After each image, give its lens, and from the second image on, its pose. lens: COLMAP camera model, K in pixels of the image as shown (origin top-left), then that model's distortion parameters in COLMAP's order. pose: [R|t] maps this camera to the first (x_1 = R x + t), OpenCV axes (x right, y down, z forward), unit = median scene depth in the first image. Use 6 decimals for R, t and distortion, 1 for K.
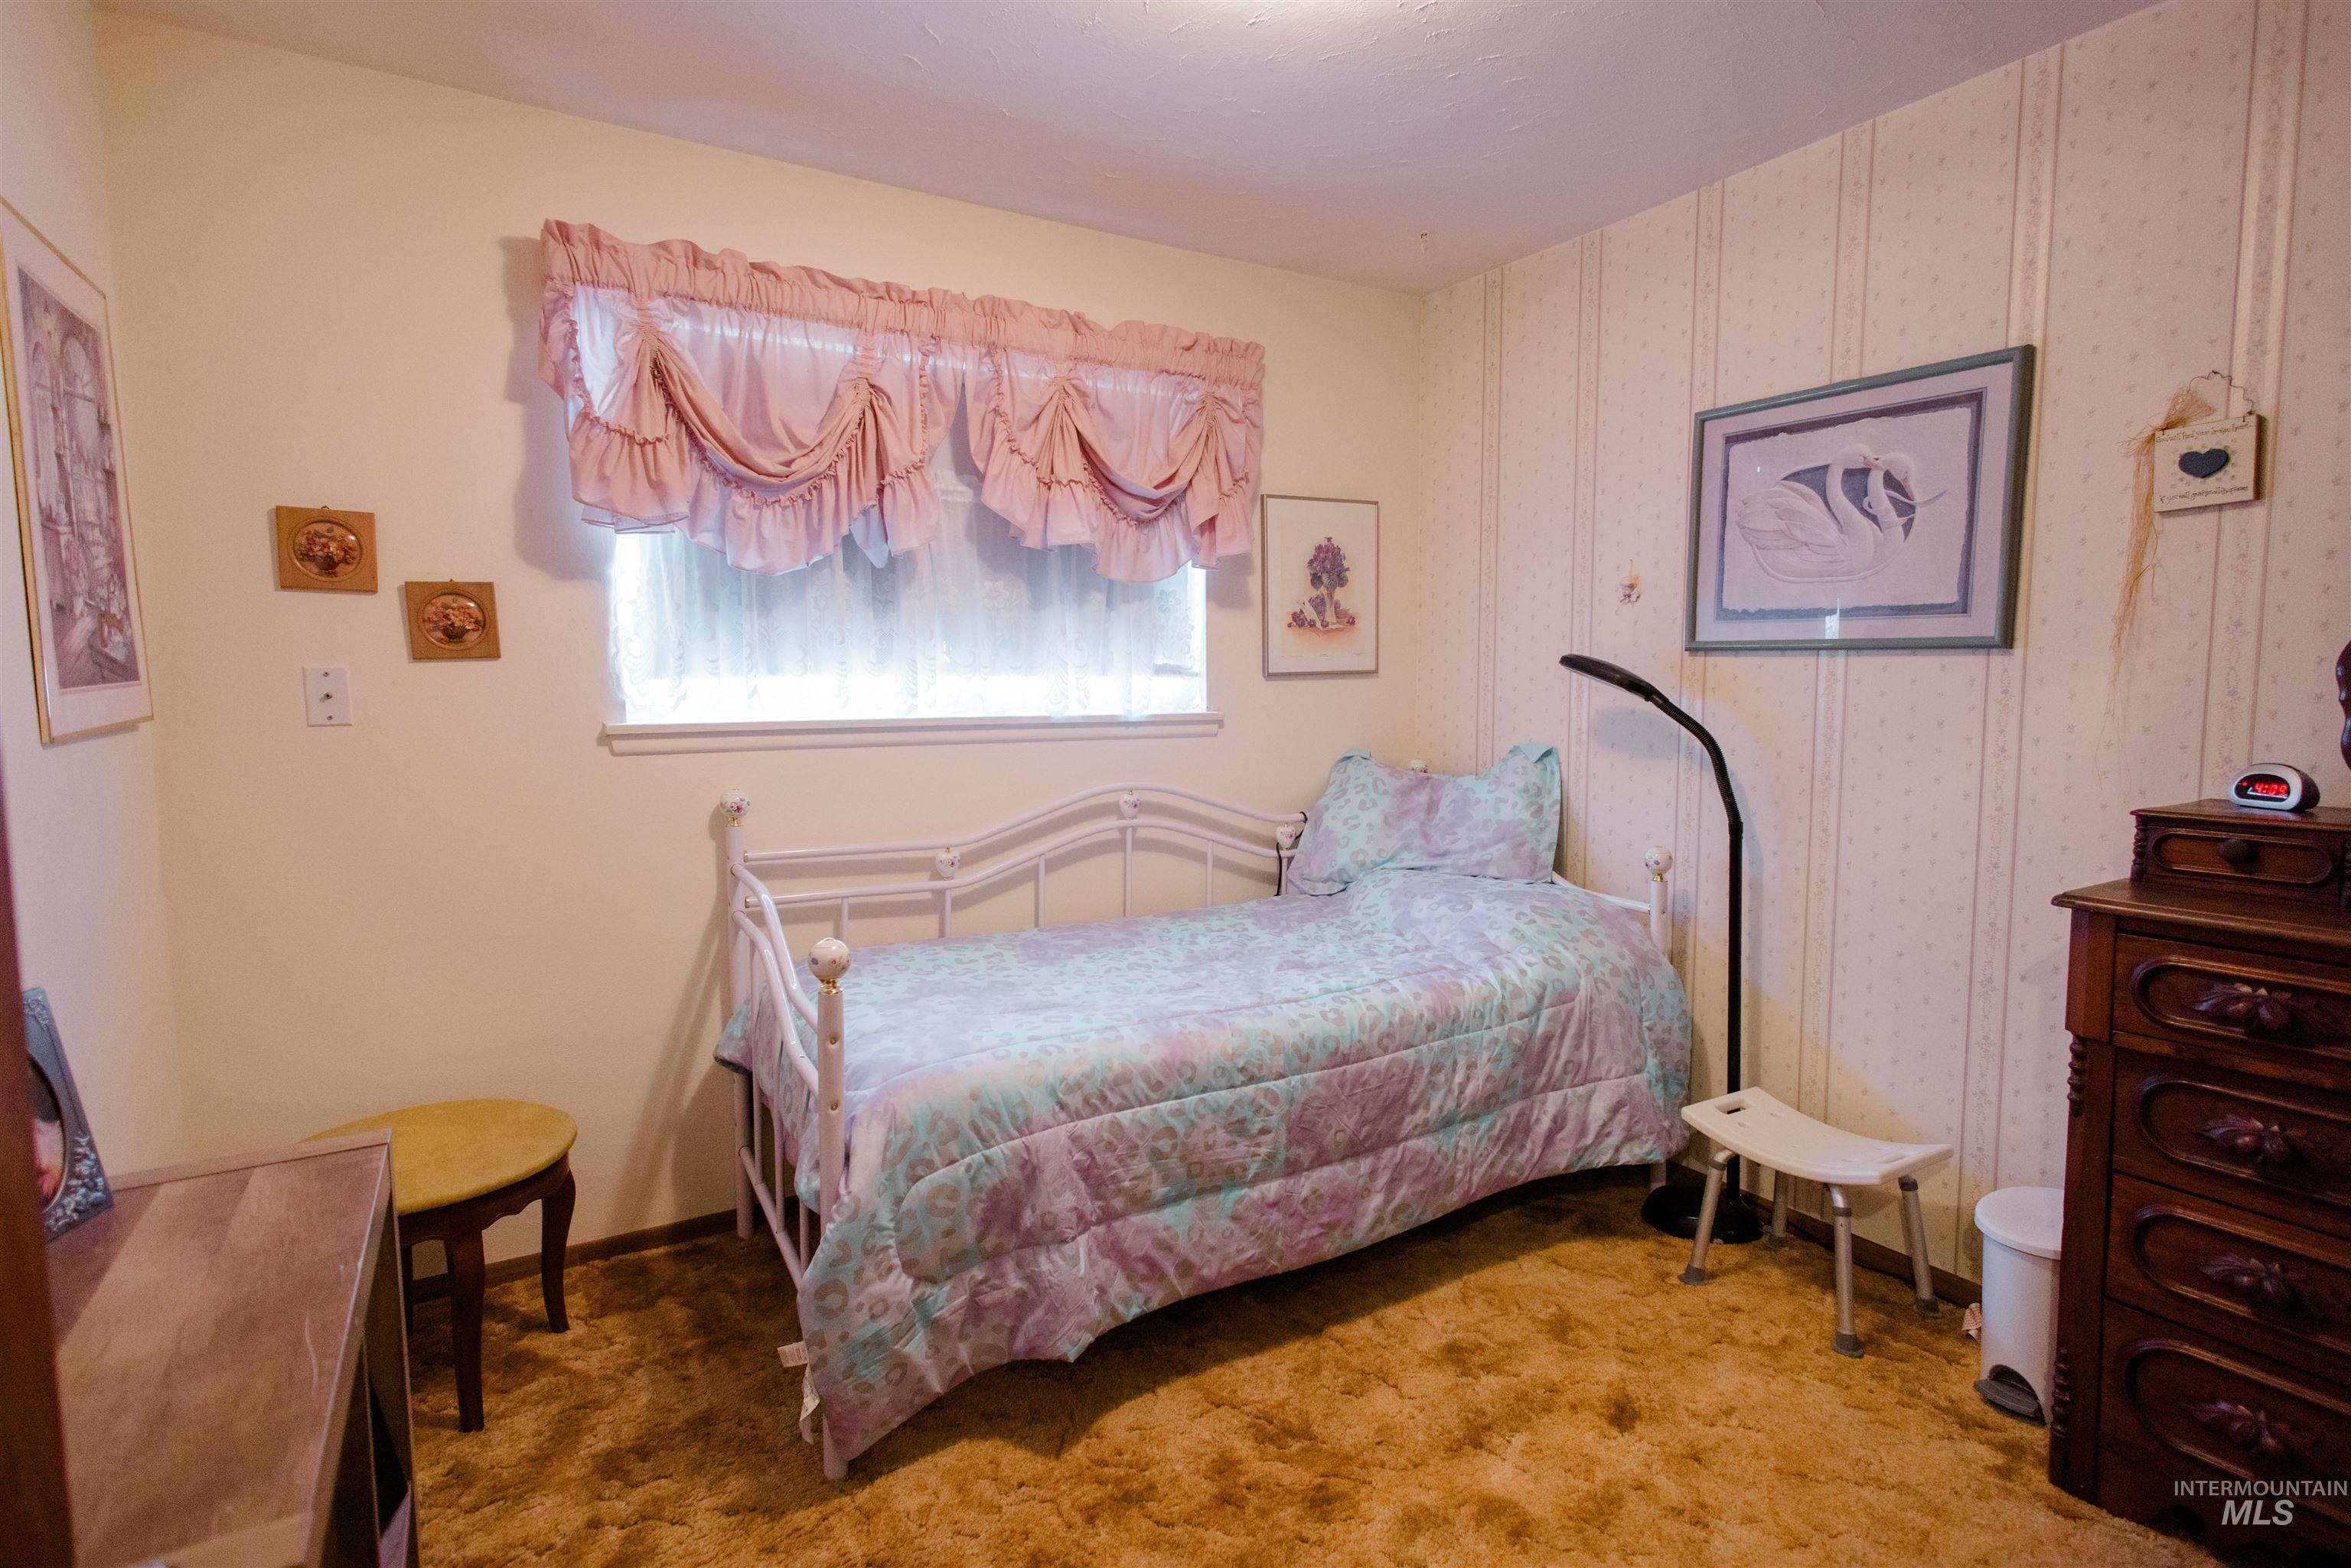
lens RADIAL K [[1184.5, 0, 1152.9], [0, 1184.5, 792.1], [0, 0, 1]] dist [0.013448, -0.001796]
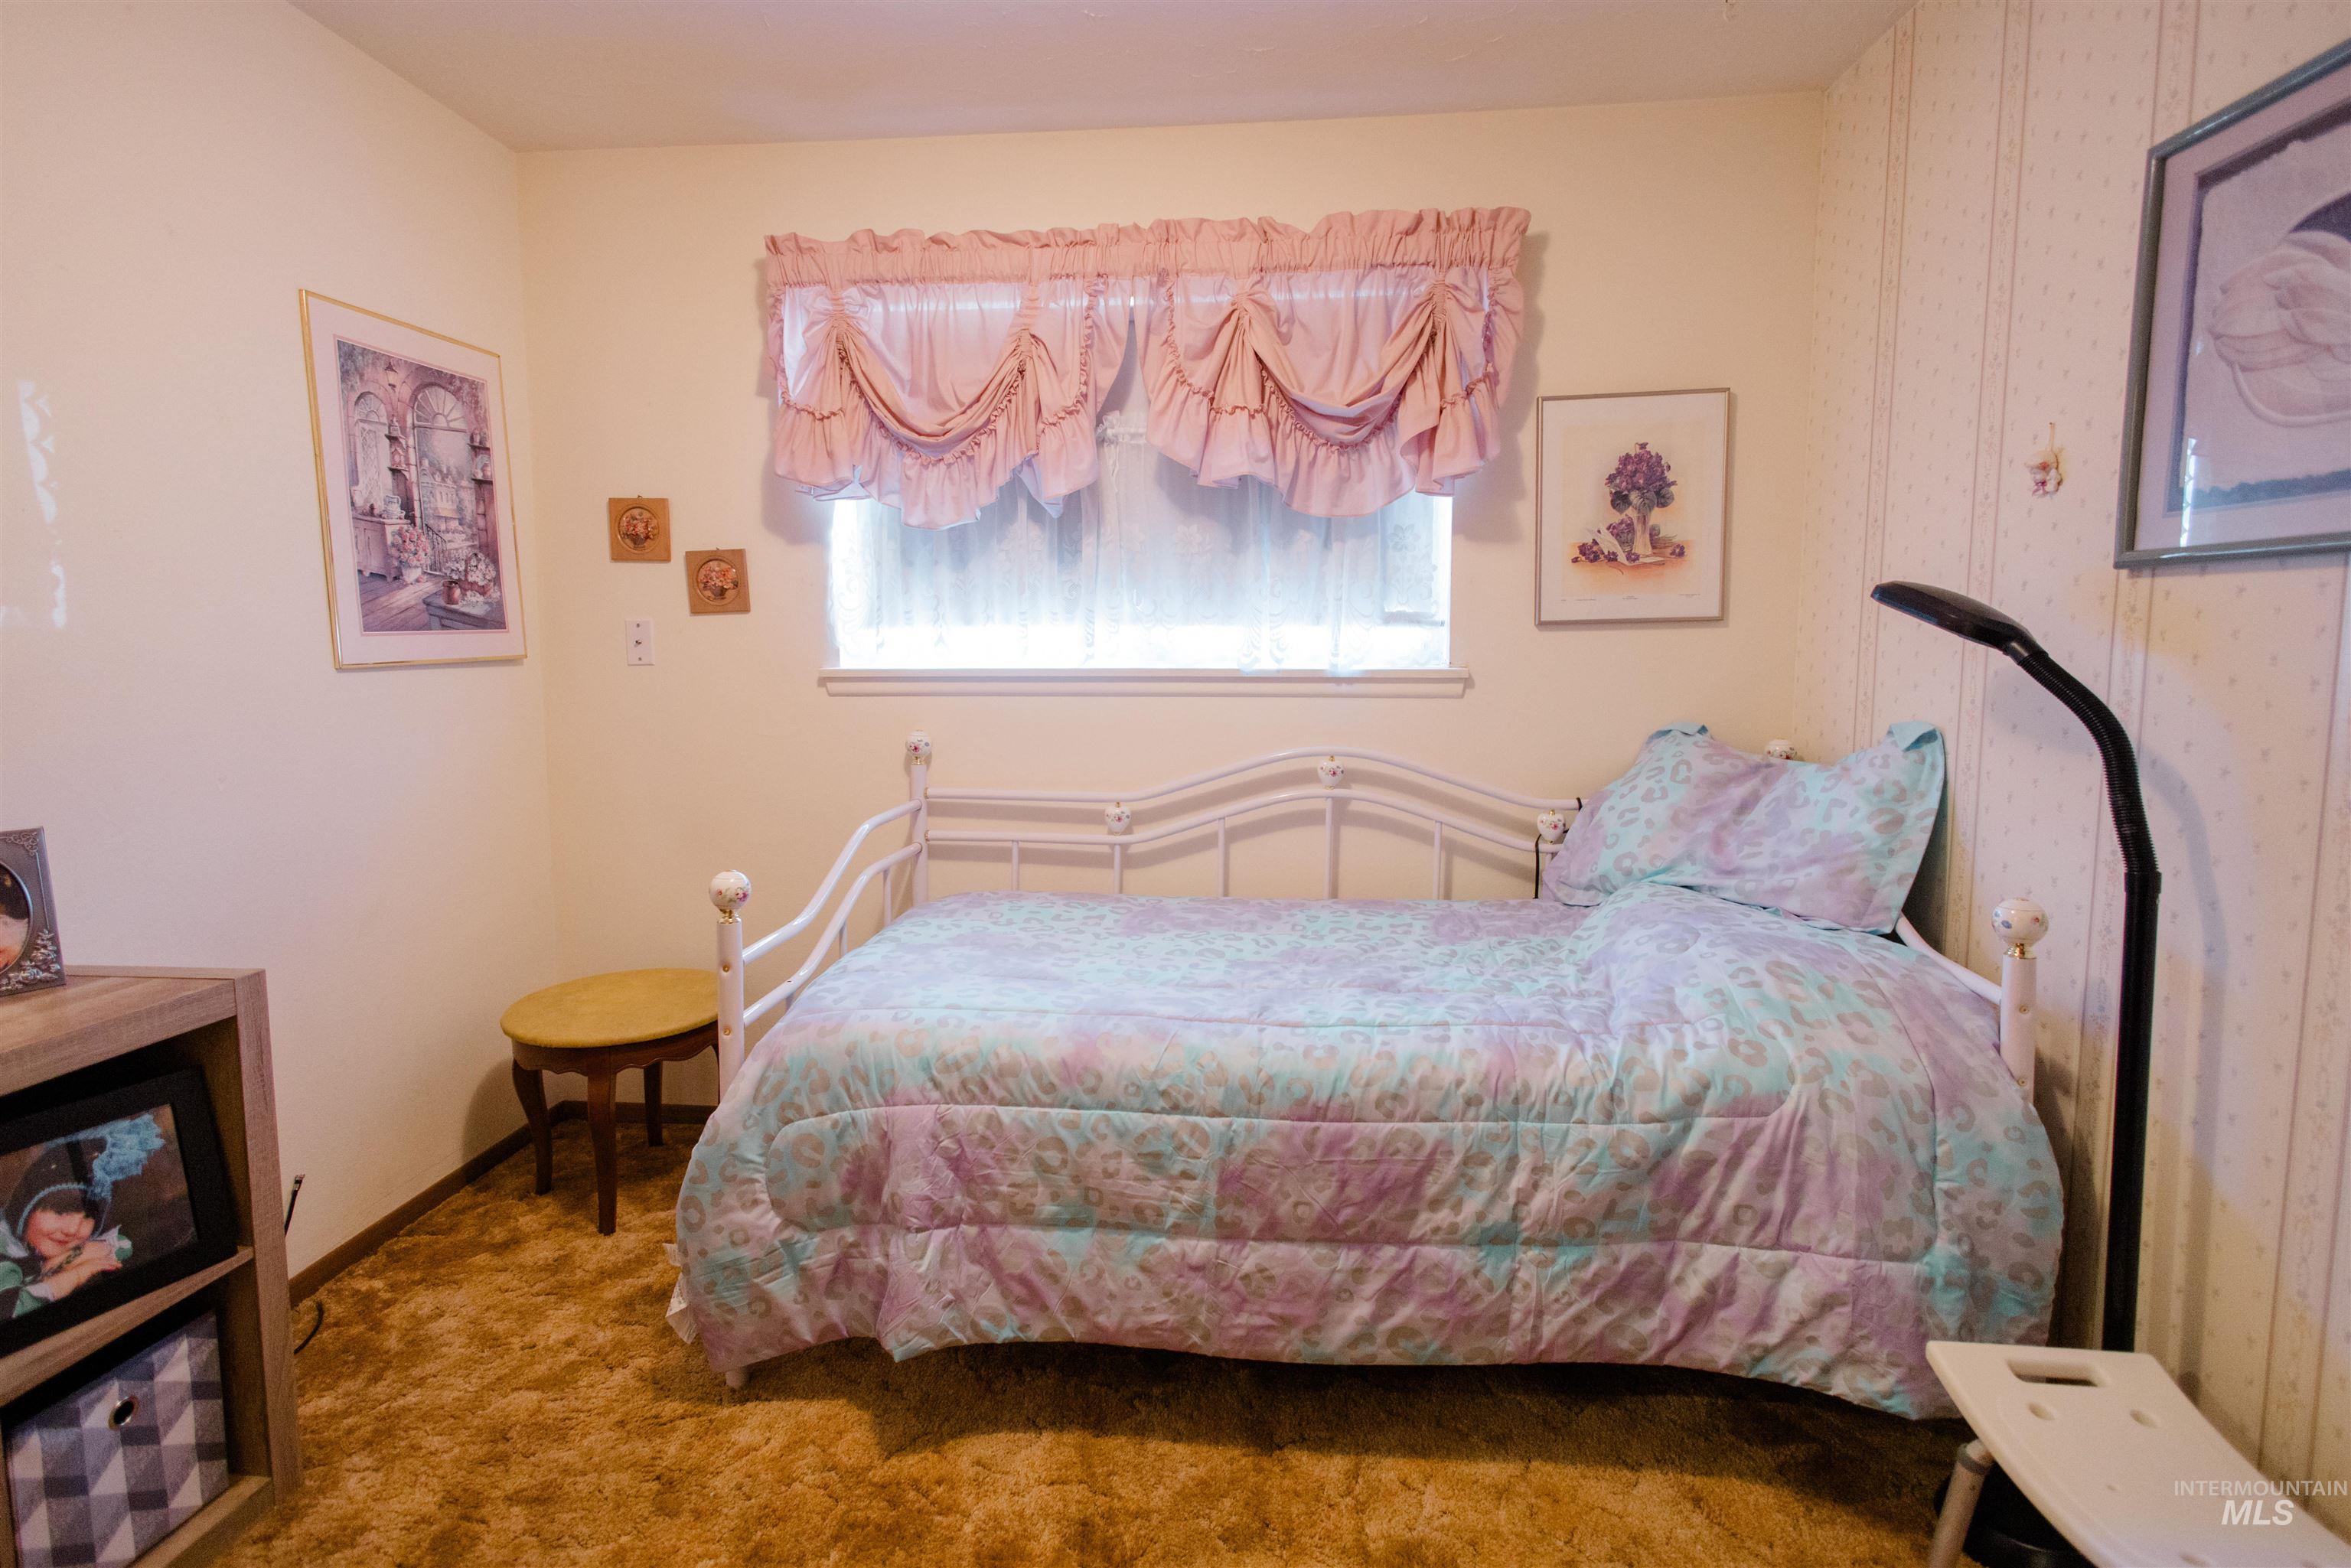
lens RADIAL K [[1109.0, 0, 1175.8], [0, 1109.0, 758.1], [0, 0, 1]] dist [0.010210, -0.001956]
pose [[0.807770, 0.059989, -0.586438, 0.441287], [-0.057940, 0.998071, 0.022289, -0.013506], [0.586644, 0.015974, 0.809687, 0.320078]]
